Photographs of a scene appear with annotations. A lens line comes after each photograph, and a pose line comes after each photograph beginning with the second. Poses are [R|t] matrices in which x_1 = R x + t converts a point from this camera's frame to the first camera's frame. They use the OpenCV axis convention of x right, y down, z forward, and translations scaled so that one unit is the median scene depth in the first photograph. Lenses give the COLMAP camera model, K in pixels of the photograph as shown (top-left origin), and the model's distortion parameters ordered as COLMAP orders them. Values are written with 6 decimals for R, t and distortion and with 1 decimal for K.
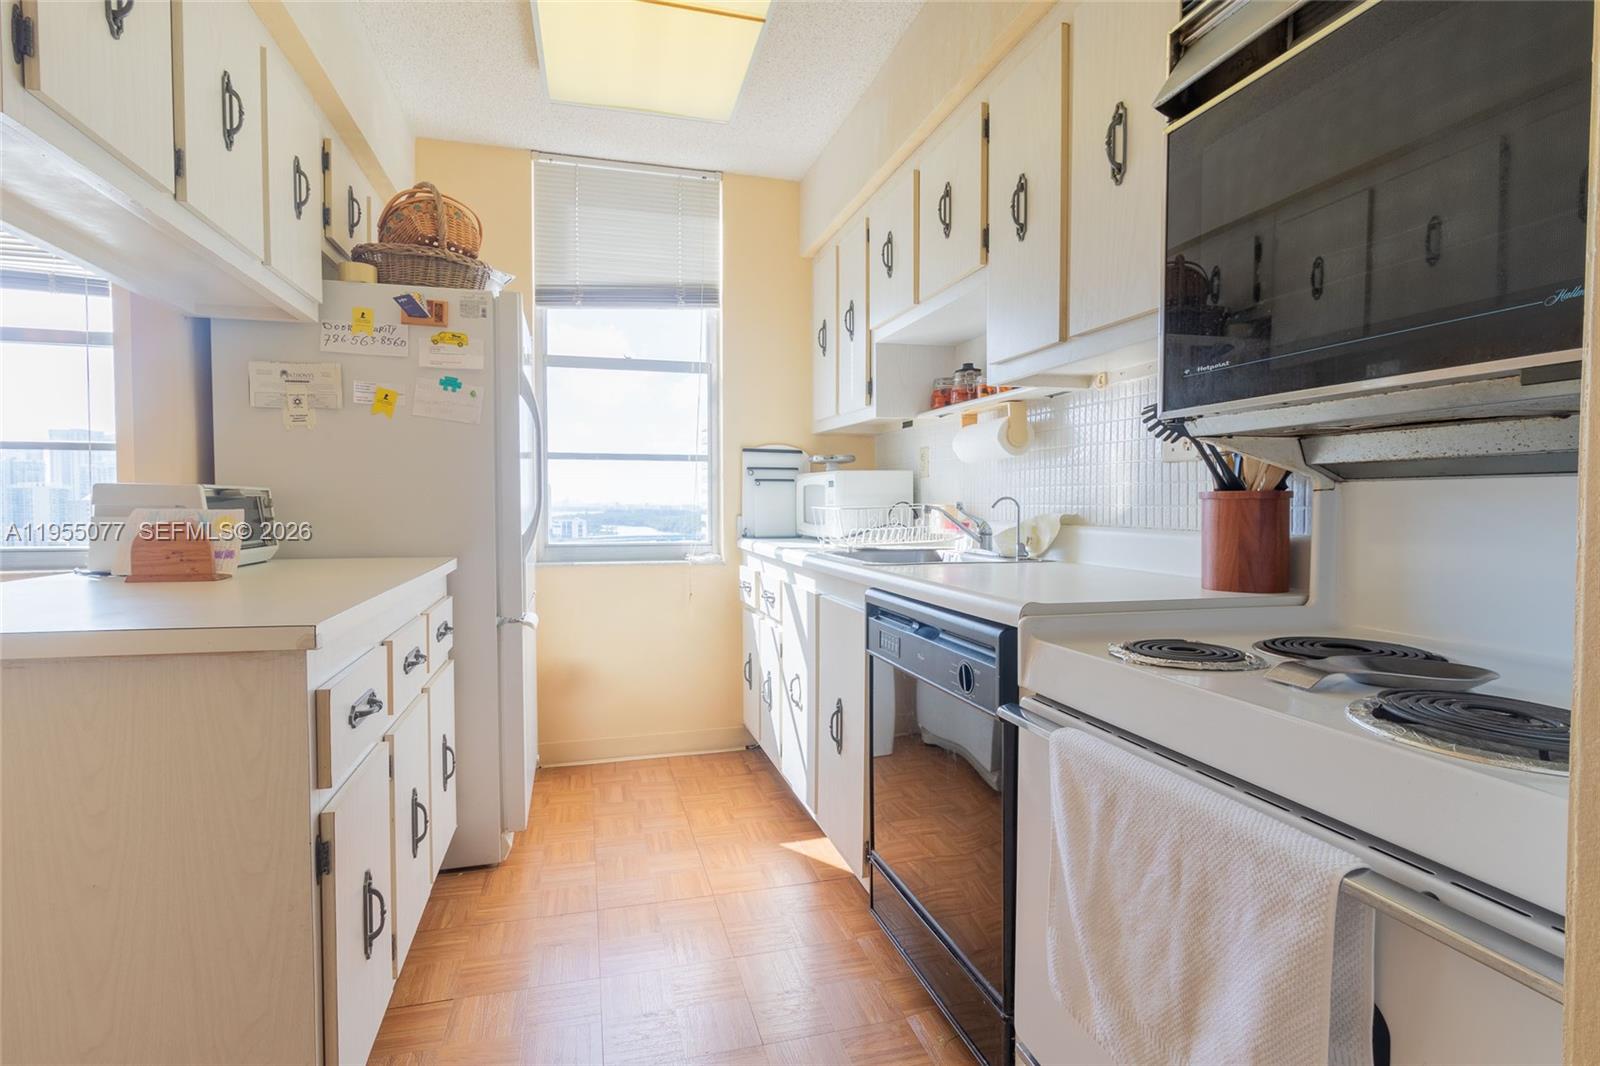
lens RADIAL K [[774.8, 0, 769.0], [0, 774.8, 541.3], [0, 0, 1]] dist [-0.001226, -0.000419]
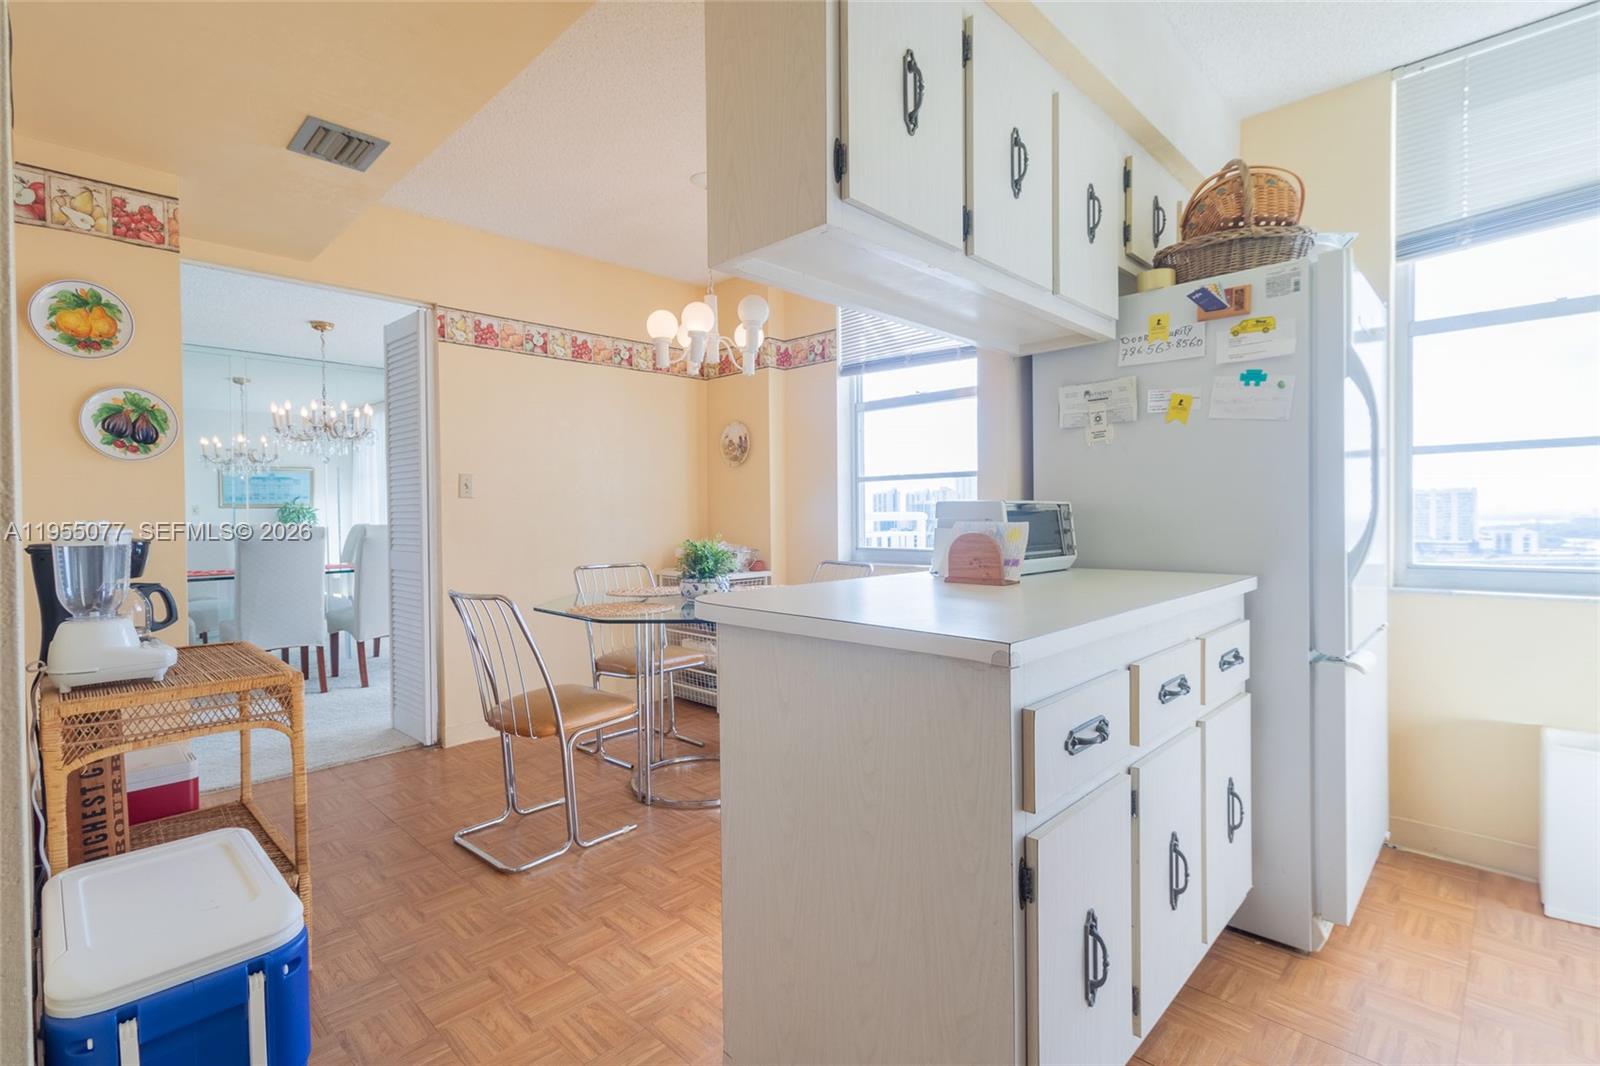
lens RADIAL K [[740.4, 0, 800.0], [0, 740.4, 533.0], [0, 0, 1]] dist [0.001665, 0.000975]
pose [[0.533783, 0.010048, -0.845562, 0.025592], [-0.029169, 0.999553, -0.006535, -0.007224], [0.845118, 0.028152, 0.533838, 0.127122]]
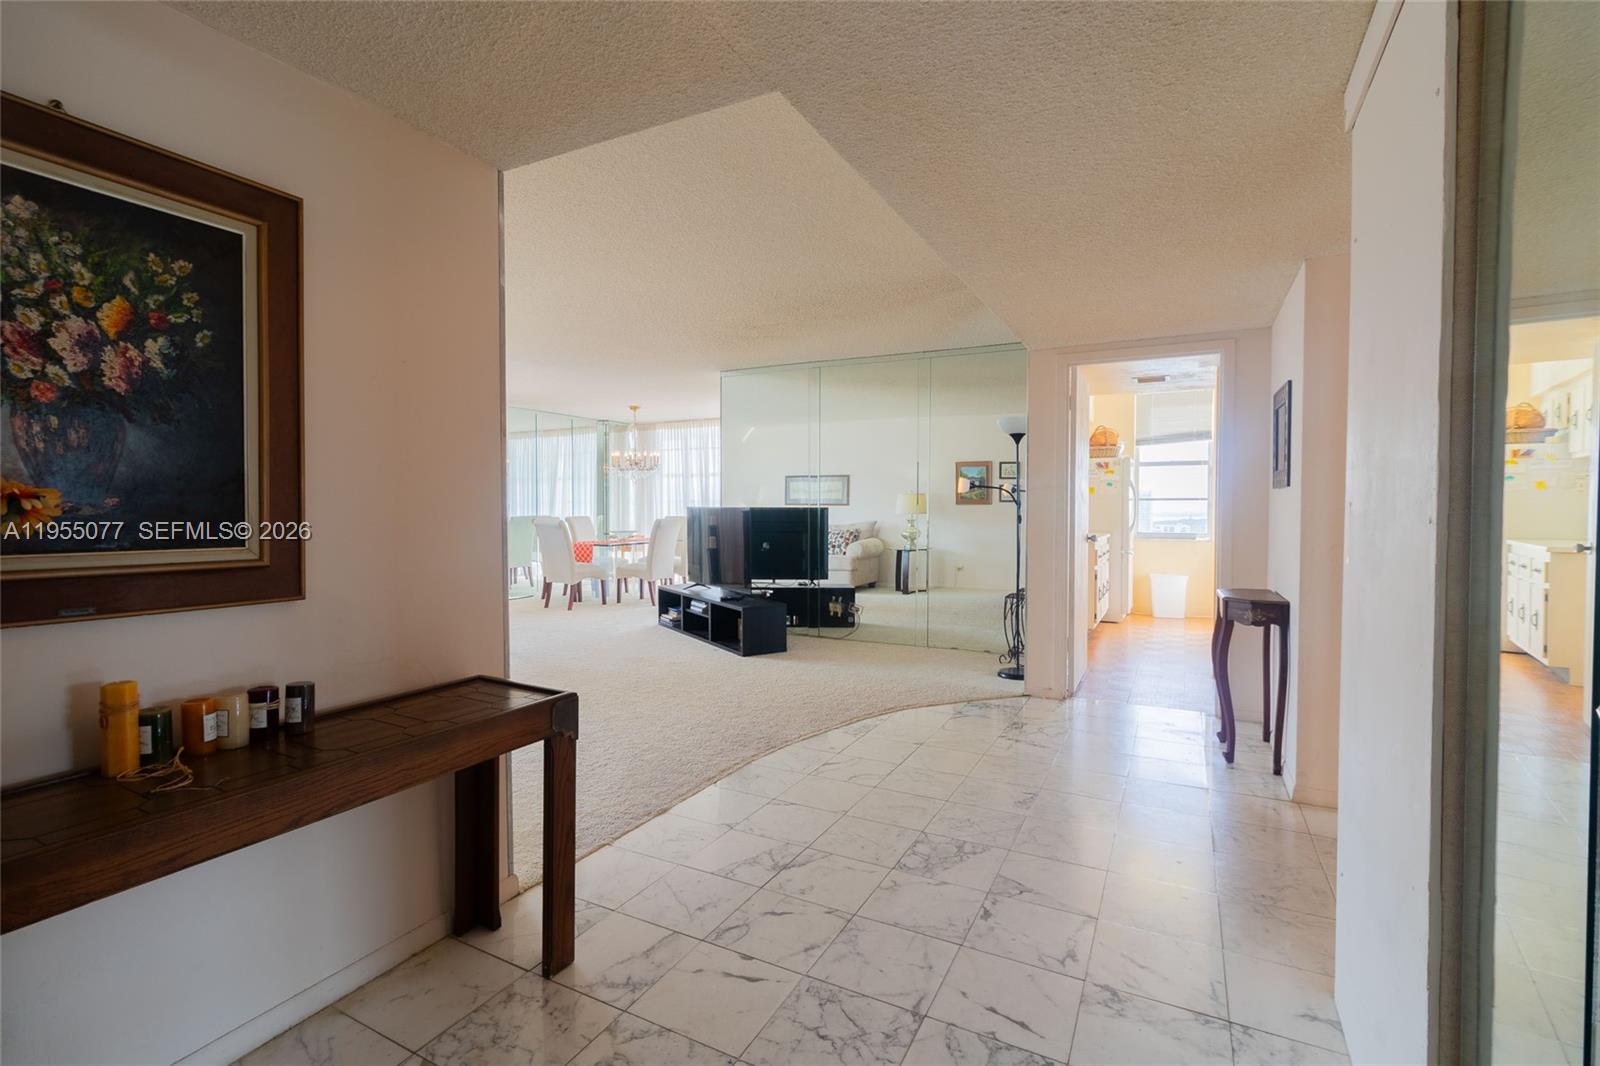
lens RADIAL K [[729.5, 0, 806.1], [0, 729.5, 527.4], [0, 0, 1]] dist [-0.002811, -0.000693]
pose [[0.752941, 0.014585, -0.657927, 0.753037], [-0.029891, 0.999481, -0.012051, 0.075773], [0.657409, 0.028740, 0.752986, -2.456677]]
